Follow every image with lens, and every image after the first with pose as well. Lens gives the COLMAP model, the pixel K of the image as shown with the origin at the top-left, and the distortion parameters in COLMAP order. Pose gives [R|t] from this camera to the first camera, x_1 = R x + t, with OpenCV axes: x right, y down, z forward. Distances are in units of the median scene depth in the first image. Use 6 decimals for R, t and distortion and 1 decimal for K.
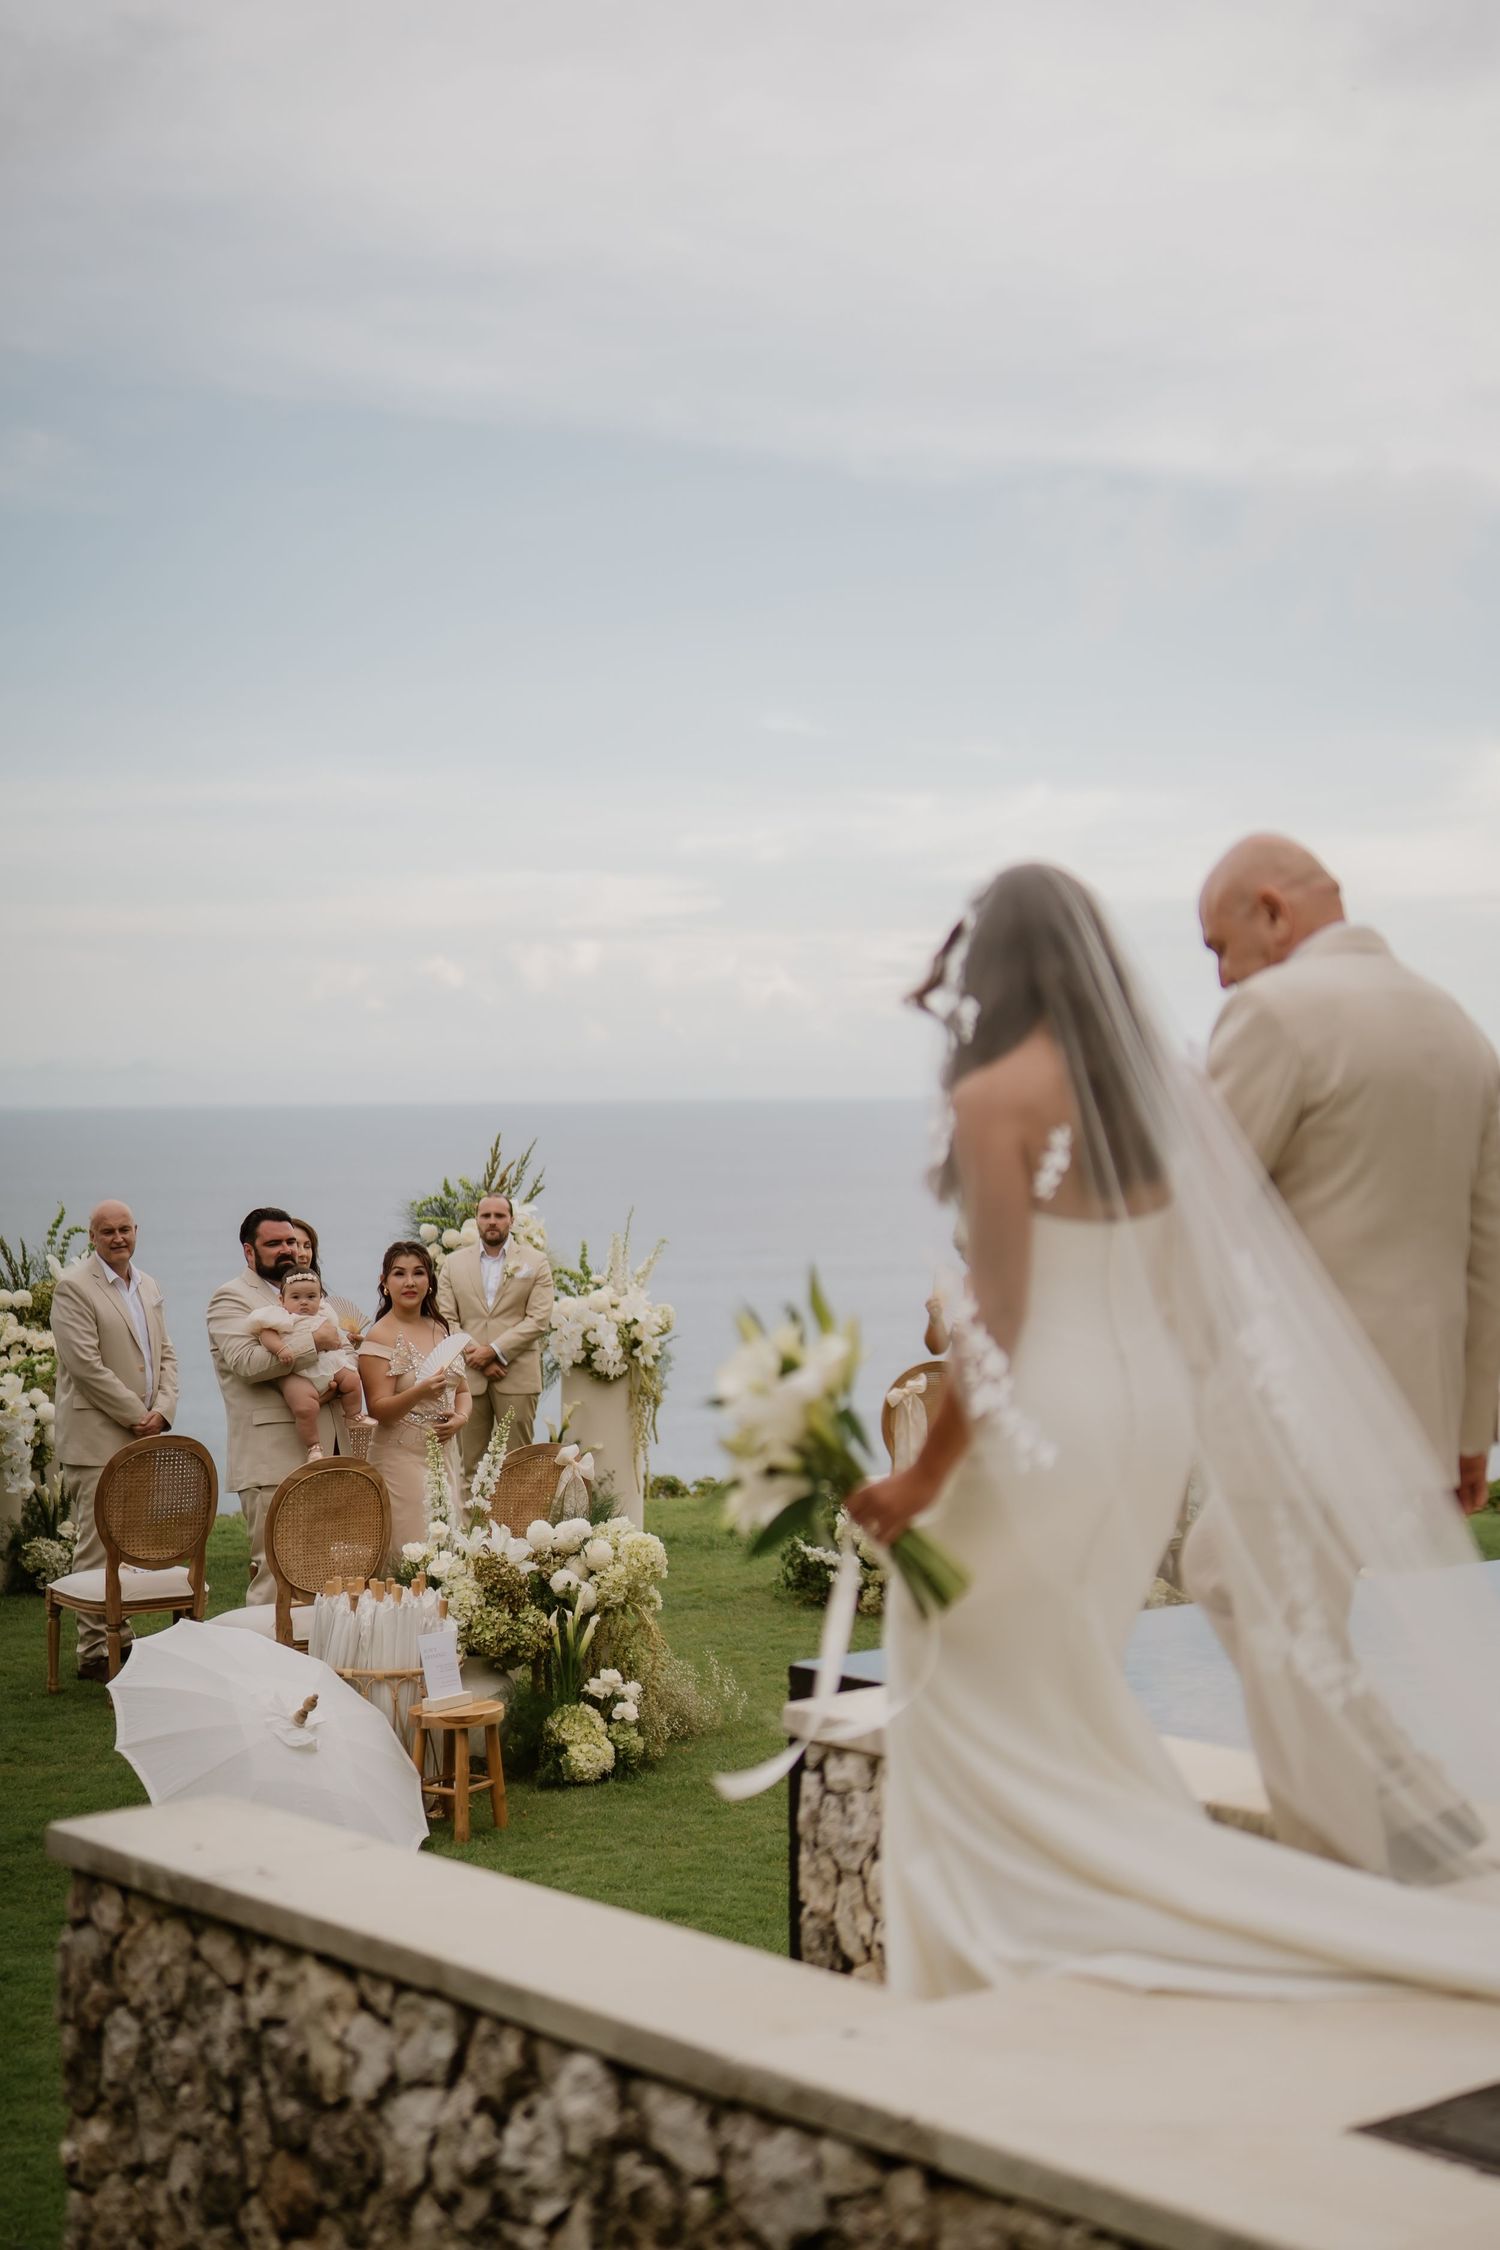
lens RADIAL K [[3447.4, 0, 777.2], [0, 3447.4, 1130.6], [0, 0, 1]] dist [0.025585, 0.044730]
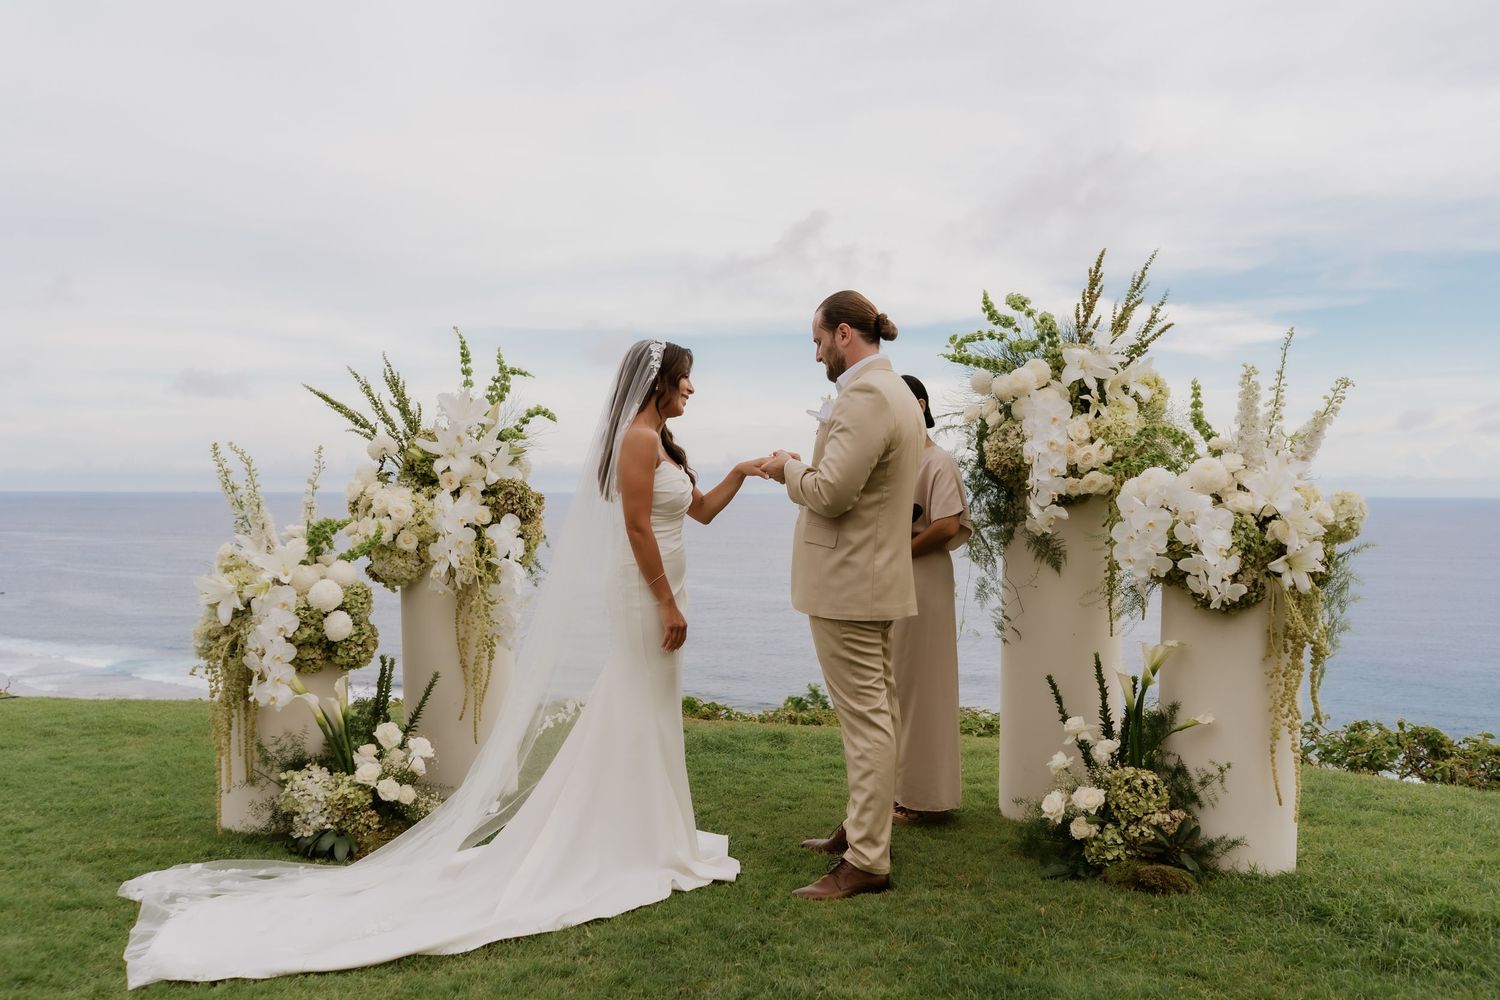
lens RADIAL K [[1201.6, 0, 747.5], [0, 1201.6, 498.9], [0, 0, 1]] dist [-0.013535, -0.005339]
pose [[0.809121, 0.022178, -0.587223, 0.006763], [-0.025007, 0.999682, 0.003299, 0.071014], [0.587109, 0.012015, 0.809418, 1.019347]]
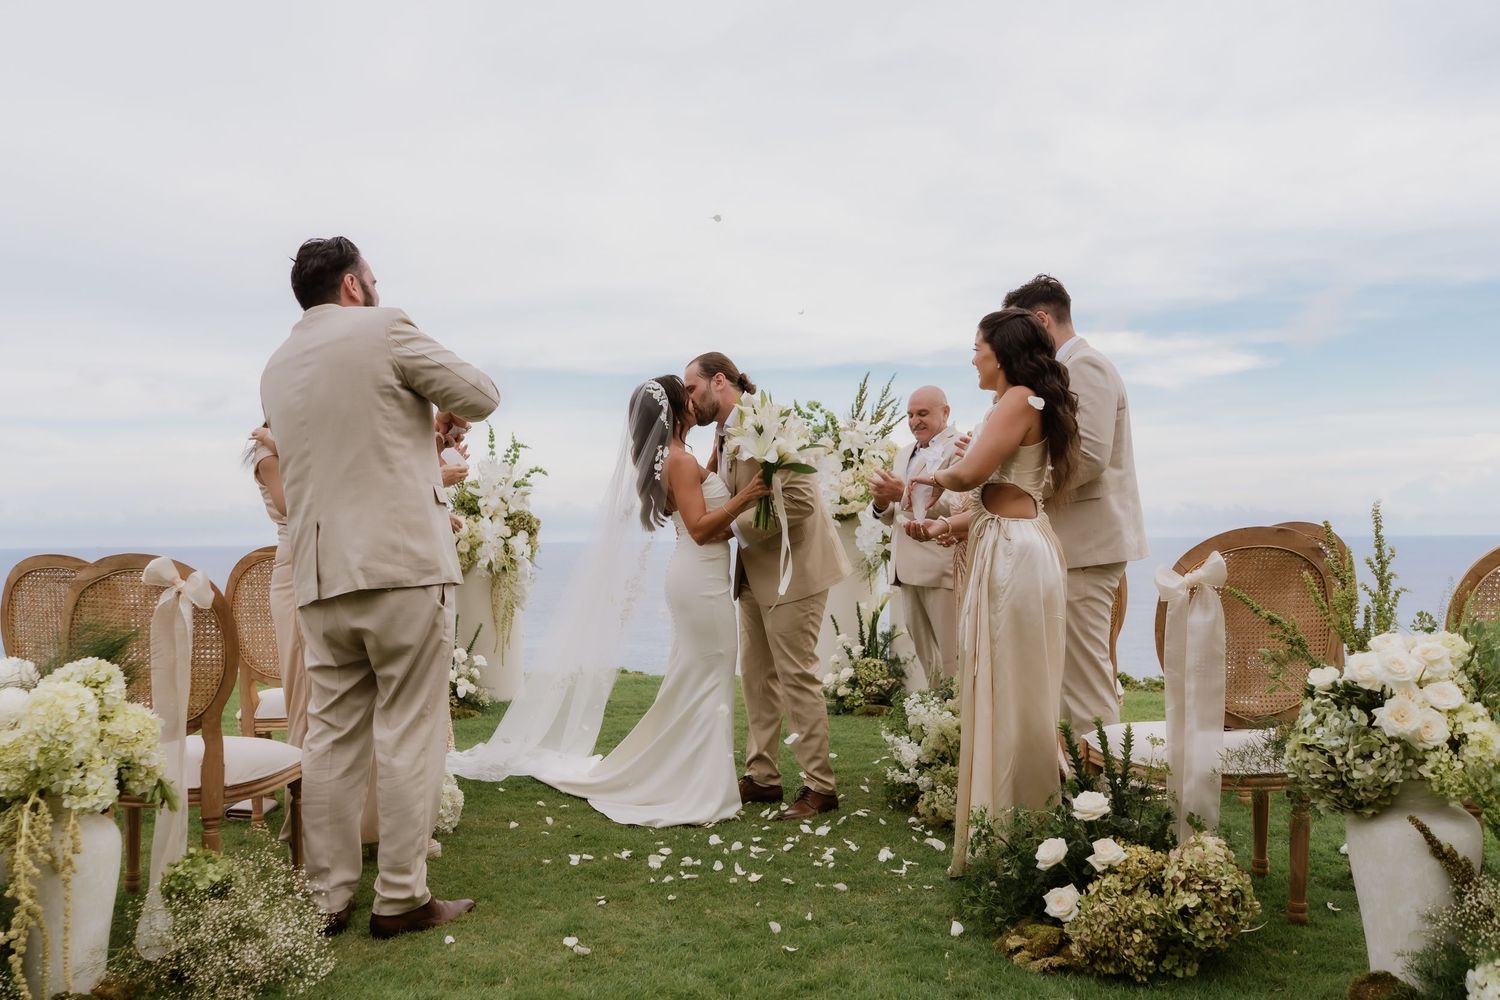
lens RADIAL K [[1301.8, 0, 703.1], [0, 1301.8, 532.7], [0, 0, 1]] dist [-0.011888, -0.009169]
pose [[0.828463, 0.005094, -0.560020, 0.169891], [-0.011577, 0.999901, -0.008032, 0.082696], [0.559924, 0.013138, 0.828440, 0.793100]]
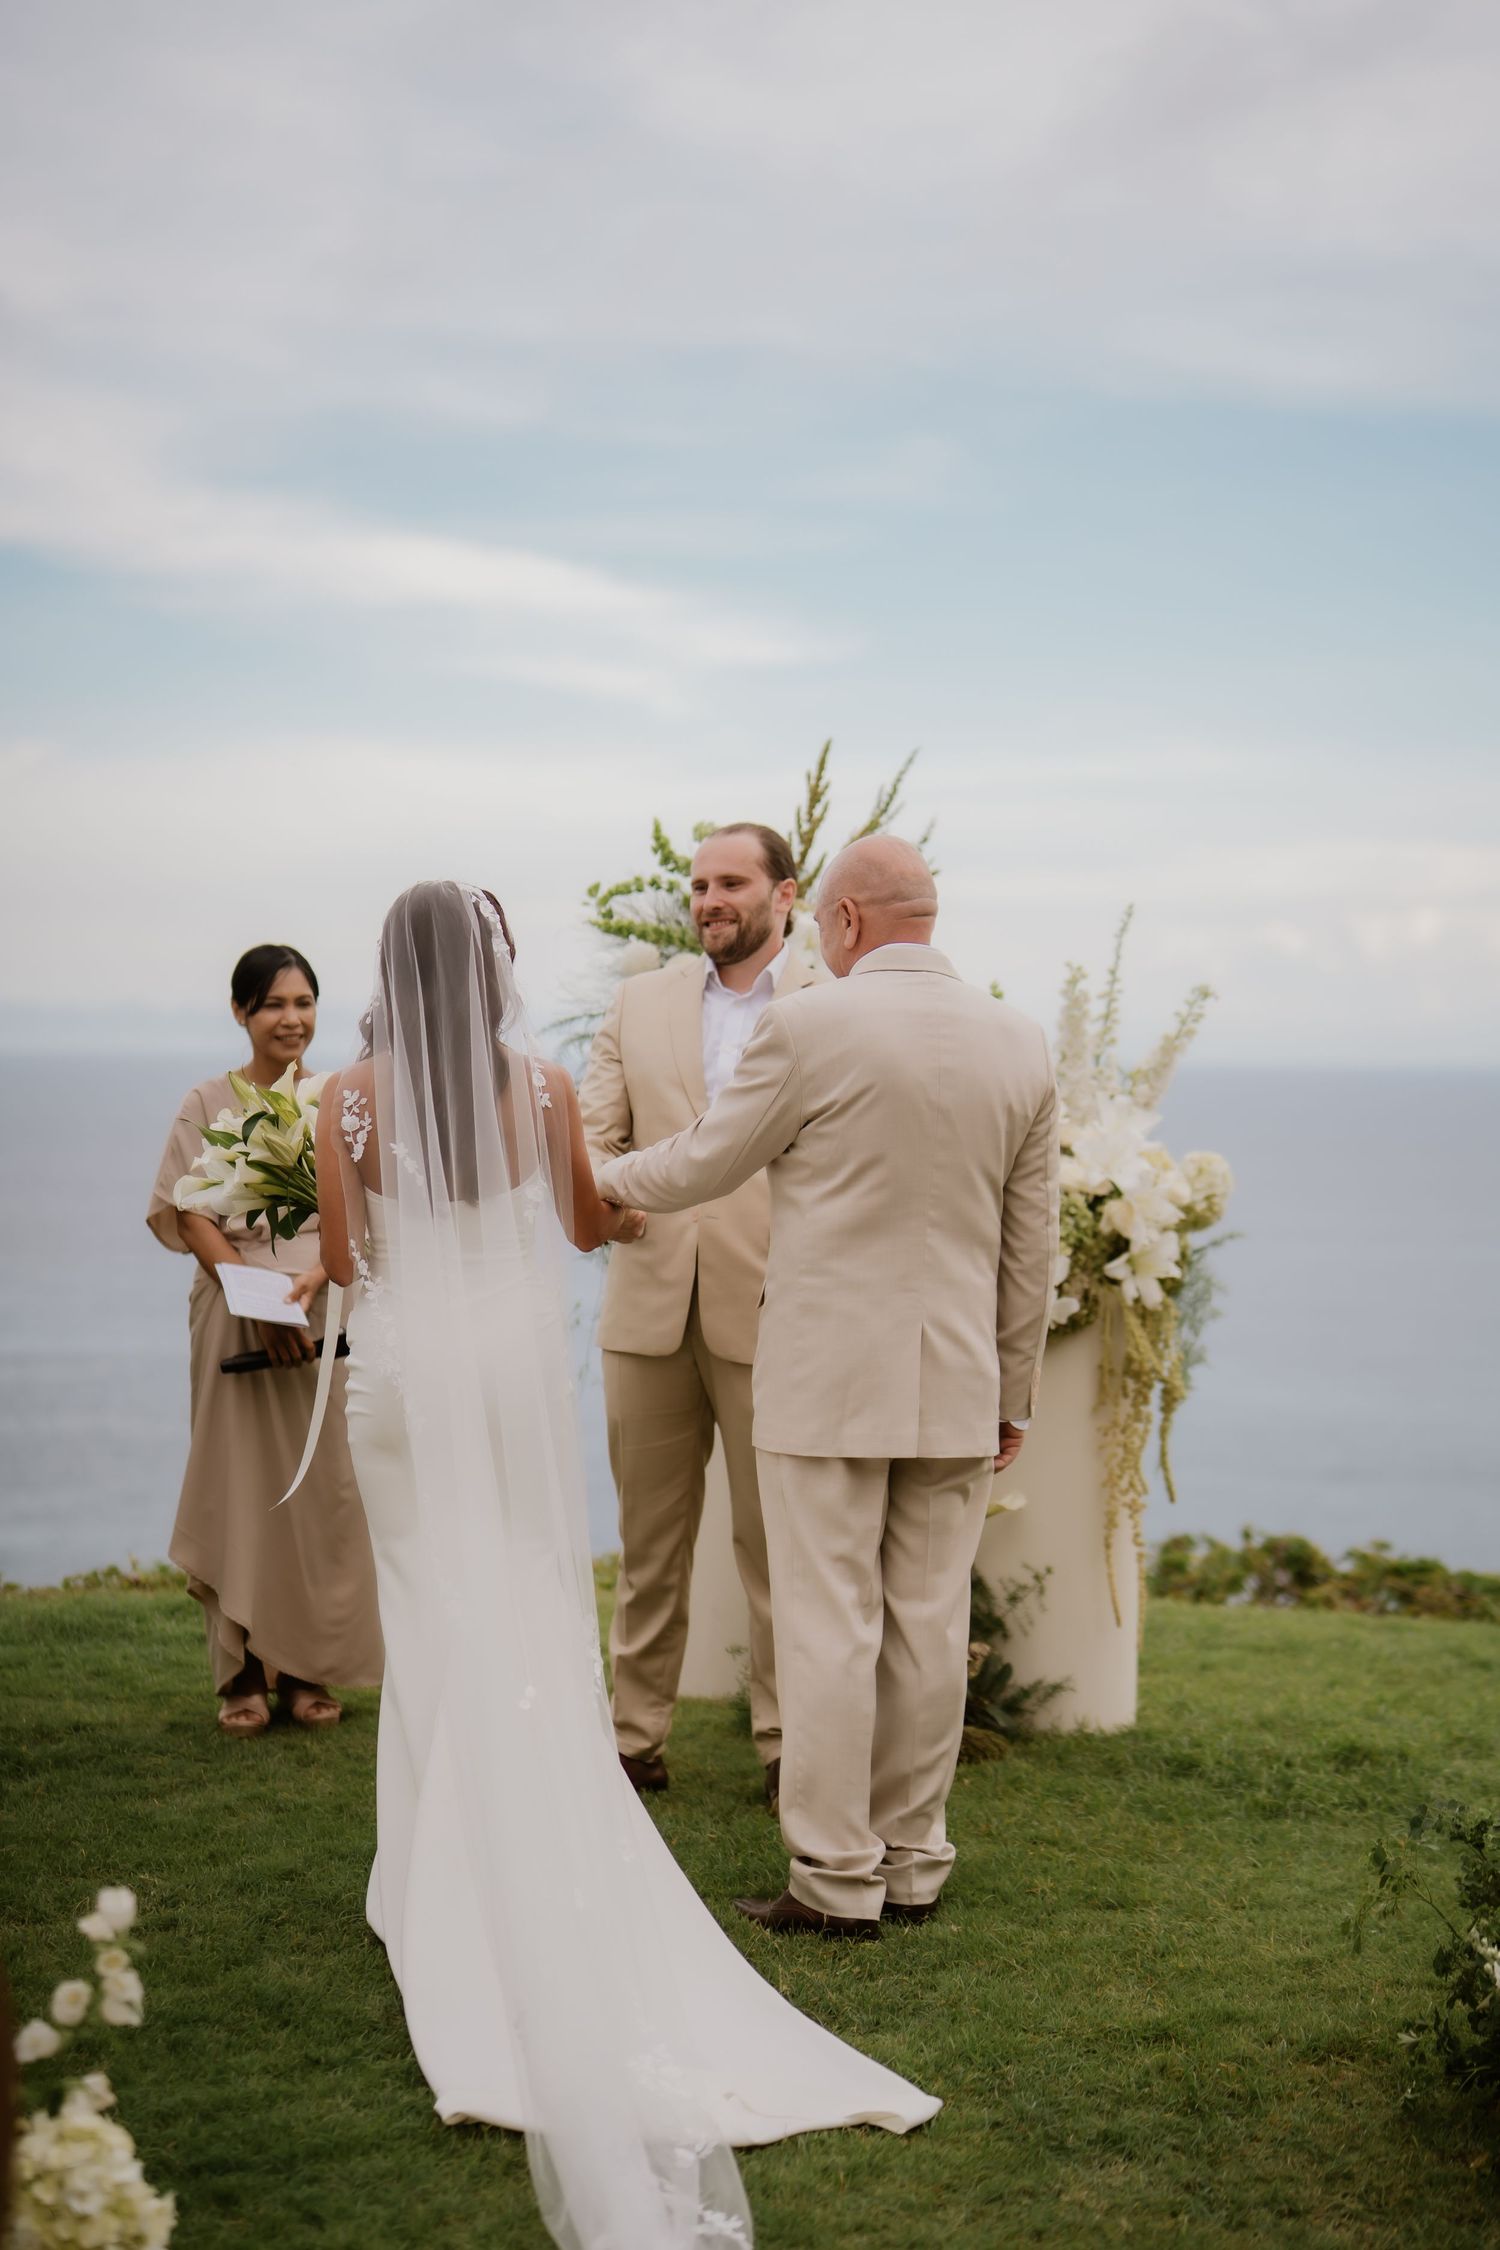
lens RADIAL K [[3242.9, 0, 761.0], [0, 3242.9, 1134.6], [0, 0, 1]] dist [0.171745, -0.587285]
pose [[0.967085, 0.029498, -0.252738, 0.016819], [-0.026487, 0.999532, 0.015309, 0.057898], [0.253071, -0.008110, 0.967414, 0.823397]]
